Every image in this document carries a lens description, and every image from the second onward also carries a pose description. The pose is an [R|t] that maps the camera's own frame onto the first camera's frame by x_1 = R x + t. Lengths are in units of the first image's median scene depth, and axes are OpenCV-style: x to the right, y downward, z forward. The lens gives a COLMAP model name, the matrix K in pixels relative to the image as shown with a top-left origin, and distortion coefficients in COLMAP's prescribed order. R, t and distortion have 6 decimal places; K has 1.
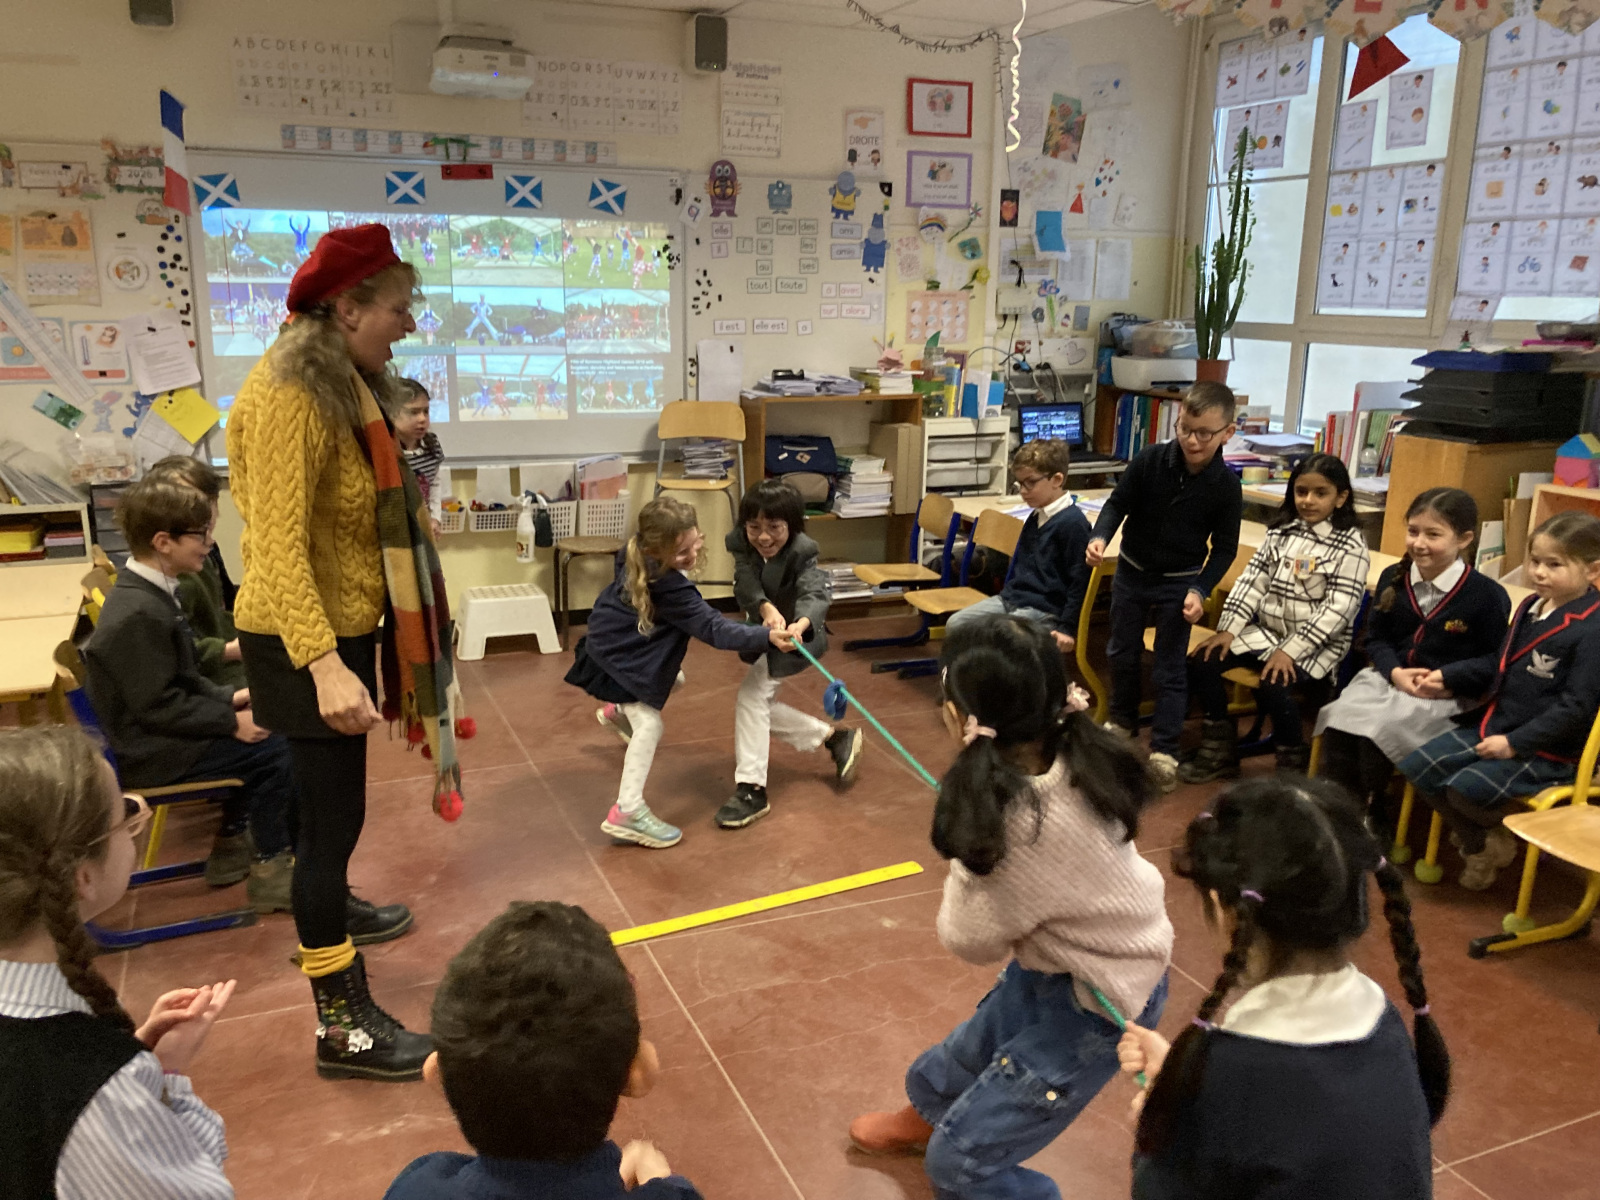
lens RADIAL K [[1330.3, 0, 704.5], [0, 1330.3, 602.2], [0, 0, 1]] dist [0.016548, 0.005059]
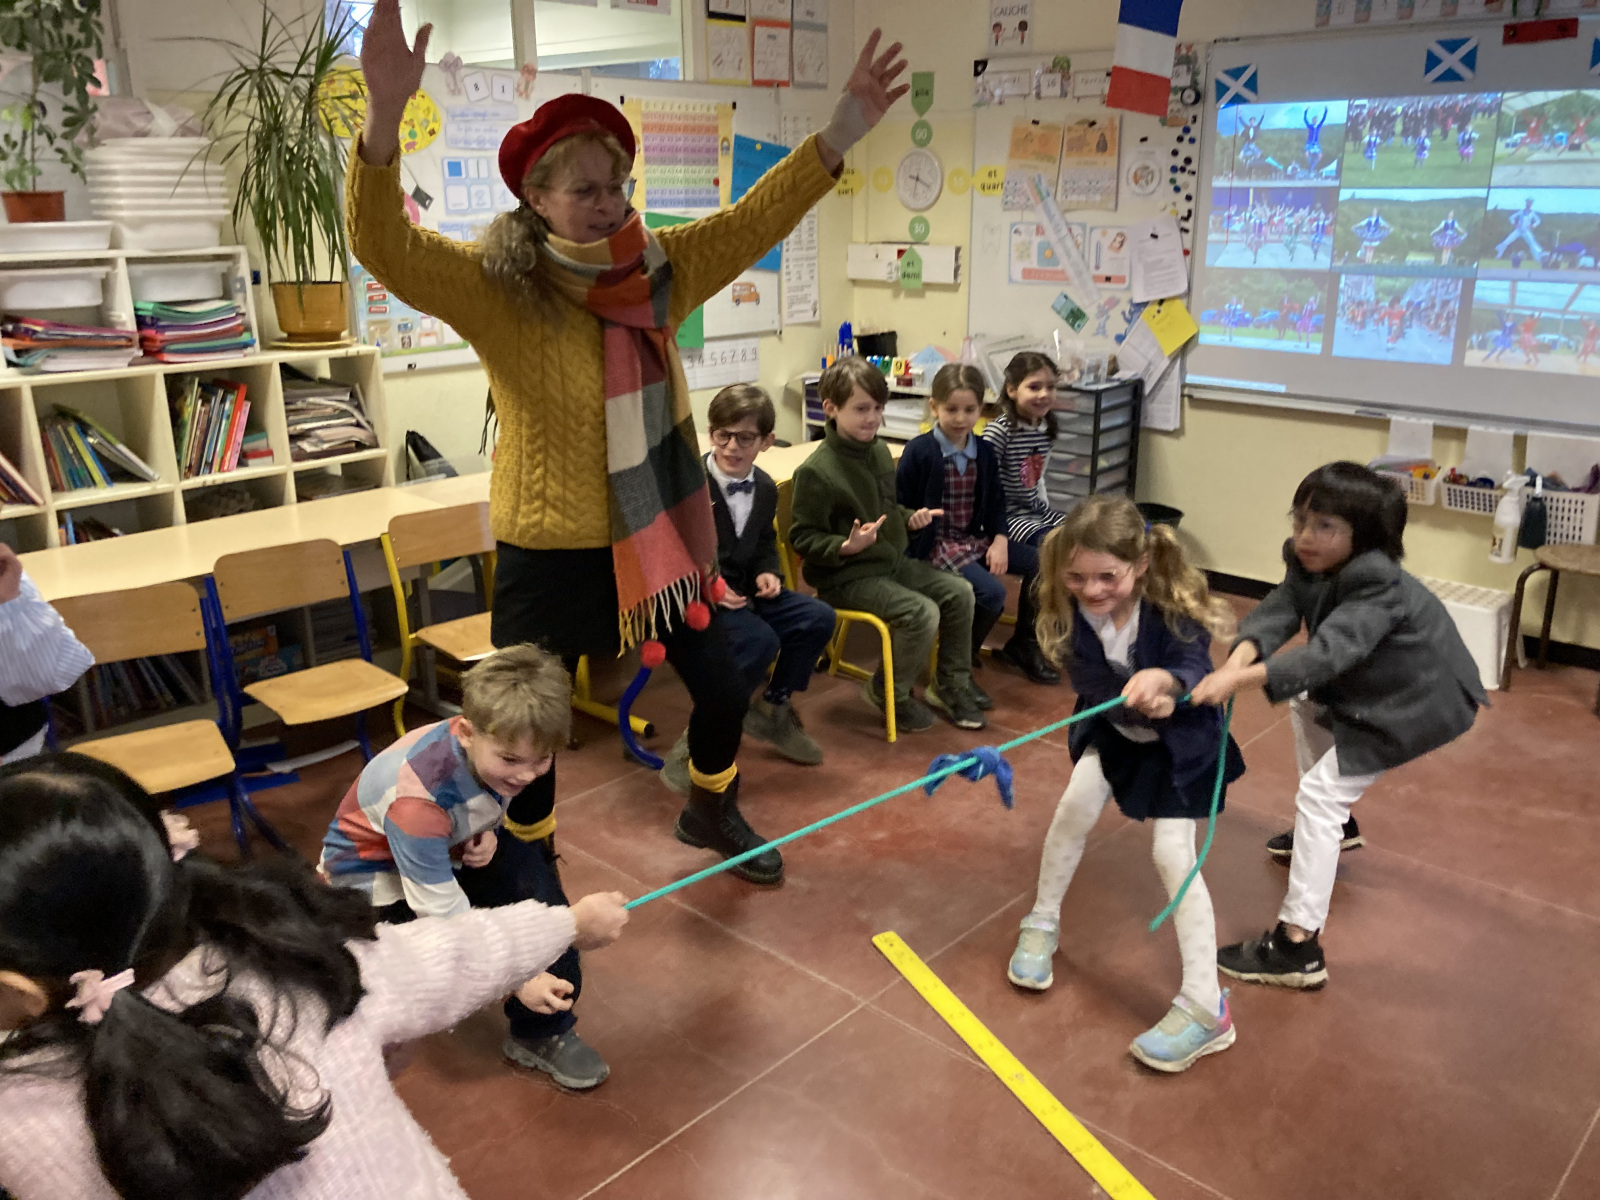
lens RADIAL K [[1330.3, 0, 823.5], [0, 1330.3, 583.2], [0, 0, 1]] dist [0.016548, 0.005059]
pose [[0.438960, 0.254509, -0.861707, 0.382554], [-0.197047, 0.962965, 0.184038, -0.089699], [0.876633, 0.089011, 0.472854, 0.340243]]
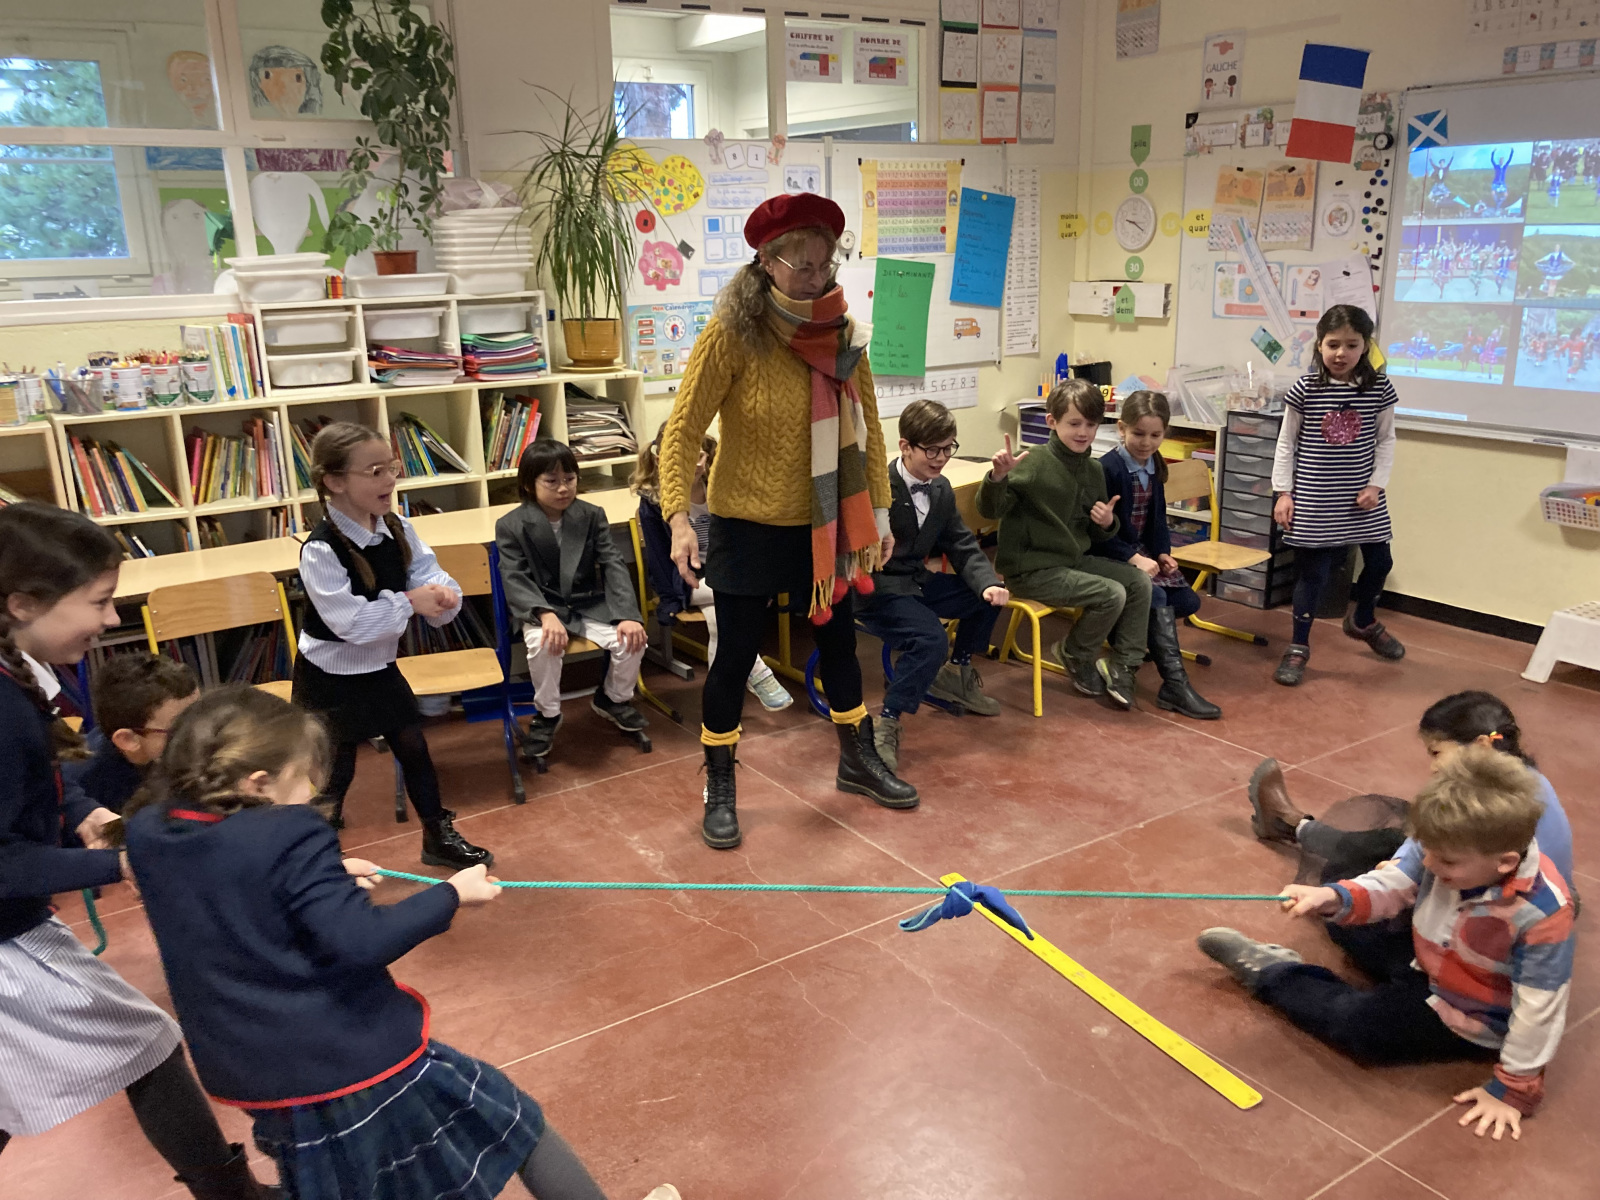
lens RADIAL K [[1330.3, 0, 793.9], [0, 1330.3, 592.3], [0, 0, 1]] dist [0.016548, 0.005059]
pose [[0.205135, 0.251666, -0.945825, 0.533899], [-0.197051, 0.957207, 0.211957, -0.100493], [0.958692, 0.142896, 0.245947, 0.361661]]
